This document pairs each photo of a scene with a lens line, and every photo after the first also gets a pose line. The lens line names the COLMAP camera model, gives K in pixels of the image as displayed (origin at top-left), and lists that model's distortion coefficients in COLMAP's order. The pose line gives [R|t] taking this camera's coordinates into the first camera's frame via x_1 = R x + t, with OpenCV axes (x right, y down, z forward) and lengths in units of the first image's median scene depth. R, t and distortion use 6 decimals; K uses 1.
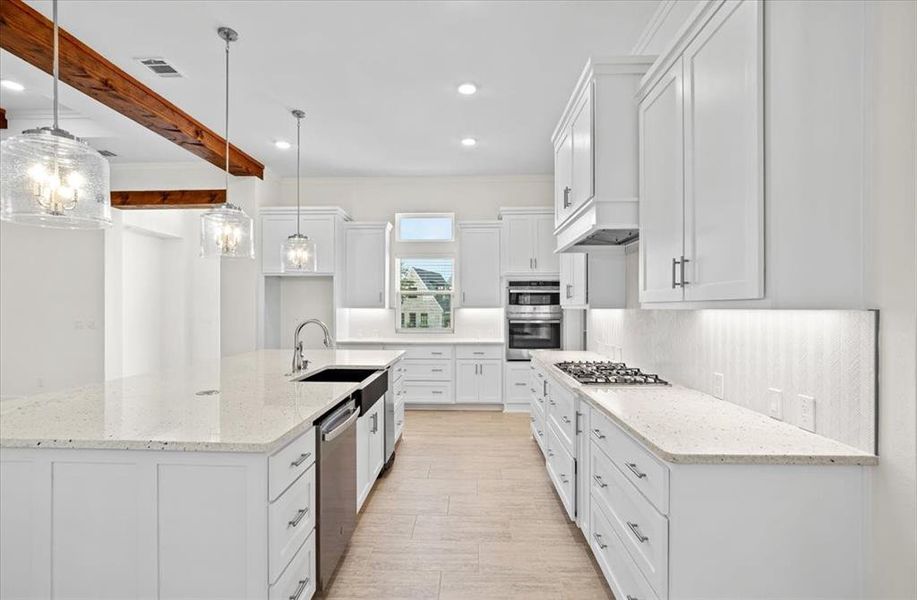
lens RADIAL K [[426.3, 0, 459.1], [0, 426.3, 307.8], [0, 0, 1]] dist [-0.009563, 0.000262]
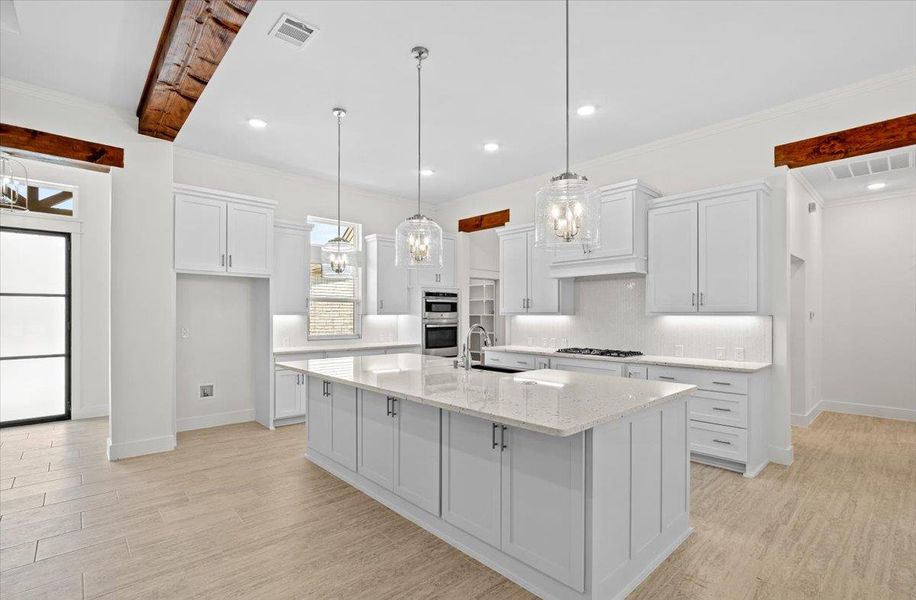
lens RADIAL K [[425.8, 0, 456.4], [0, 425.8, 309.0], [0, 0, 1]] dist [-0.009563, 0.000262]
pose [[0.718002, 0.010152, 0.695967, -0.642168], [-0.001732, 0.999917, -0.012799, 0.000479], [-0.696039, 0.007985, 0.717960, 0.091892]]
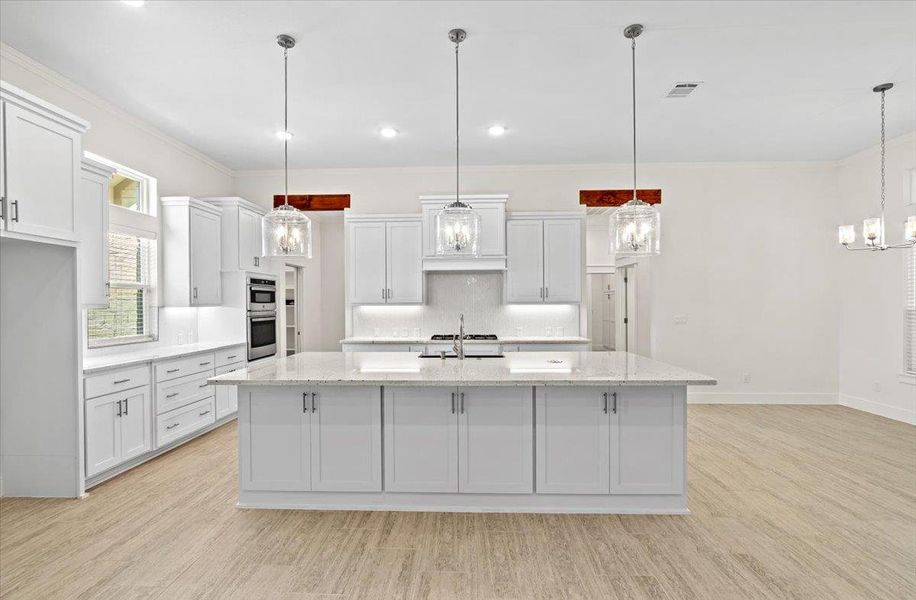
lens RADIAL K [[425.8, 0, 458.5], [0, 425.8, 300.1], [0, 0, 1]] dist [-0.009563, 0.000262]
pose [[0.014677, 0.008820, 0.999853, -0.830130], [0.006461, 0.999939, -0.008916, -0.000719], [-0.999871, 0.006591, 0.014619, 0.517403]]
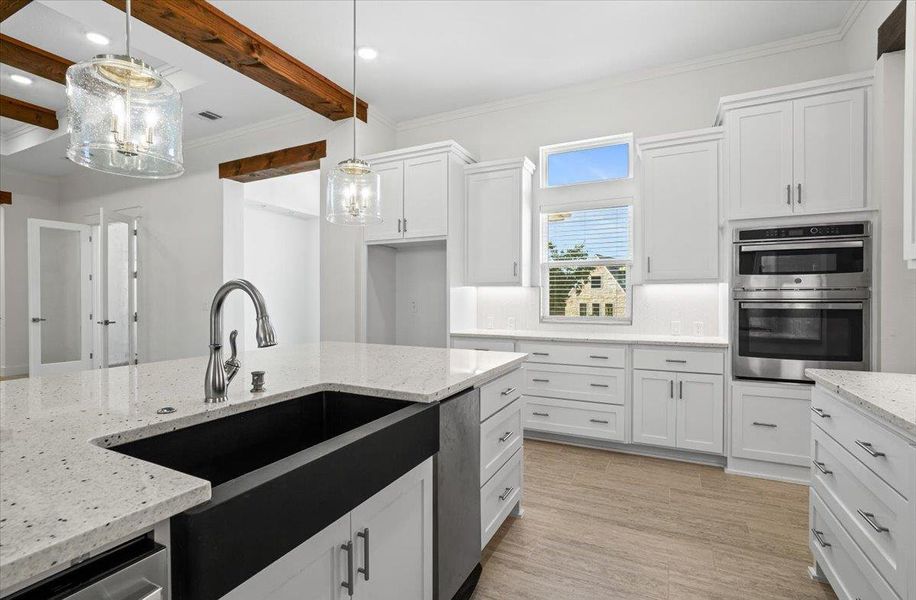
lens RADIAL K [[425.8, 0, 458.3], [0, 425.8, 302.1], [0, 0, 1]] dist [-0.009563, 0.000262]
pose [[0.909167, 0.002150, -0.416426, 0.017771], [0.000751, 0.999977, 0.006801, 0.024087], [0.416431, -0.006496, 0.909144, 0.366717]]
